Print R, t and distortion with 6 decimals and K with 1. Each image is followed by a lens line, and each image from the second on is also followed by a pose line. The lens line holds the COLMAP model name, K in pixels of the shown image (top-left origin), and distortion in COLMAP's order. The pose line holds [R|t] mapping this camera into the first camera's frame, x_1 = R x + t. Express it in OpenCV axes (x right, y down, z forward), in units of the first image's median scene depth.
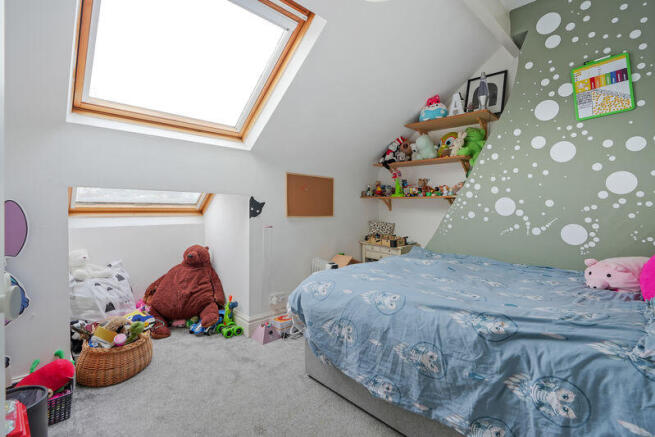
lens RADIAL K [[312.9, 0, 337.1], [0, 312.9, 211.4], [0, 0, 1]] dist [-0.002199, -0.000852]
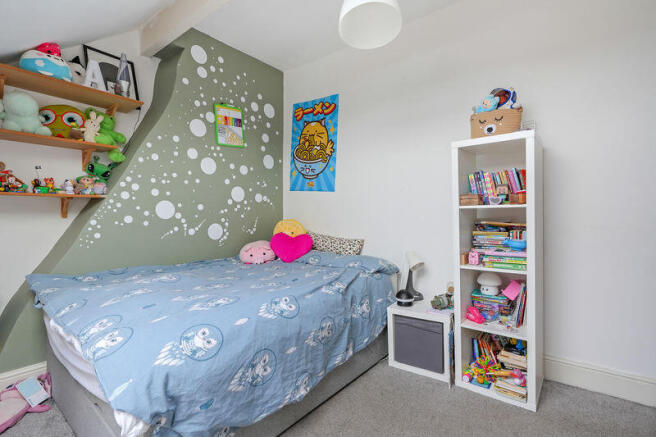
lens RADIAL K [[313.4, 0, 337.6], [0, 313.4, 211.3], [0, 0, 1]] dist [-0.002199, -0.000852]
pose [[-0.146146, -0.005088, 0.989250, -0.577016], [0.008748, 0.999941, 0.006436, -0.013170], [-0.989224, 0.009595, -0.146093, 0.665692]]
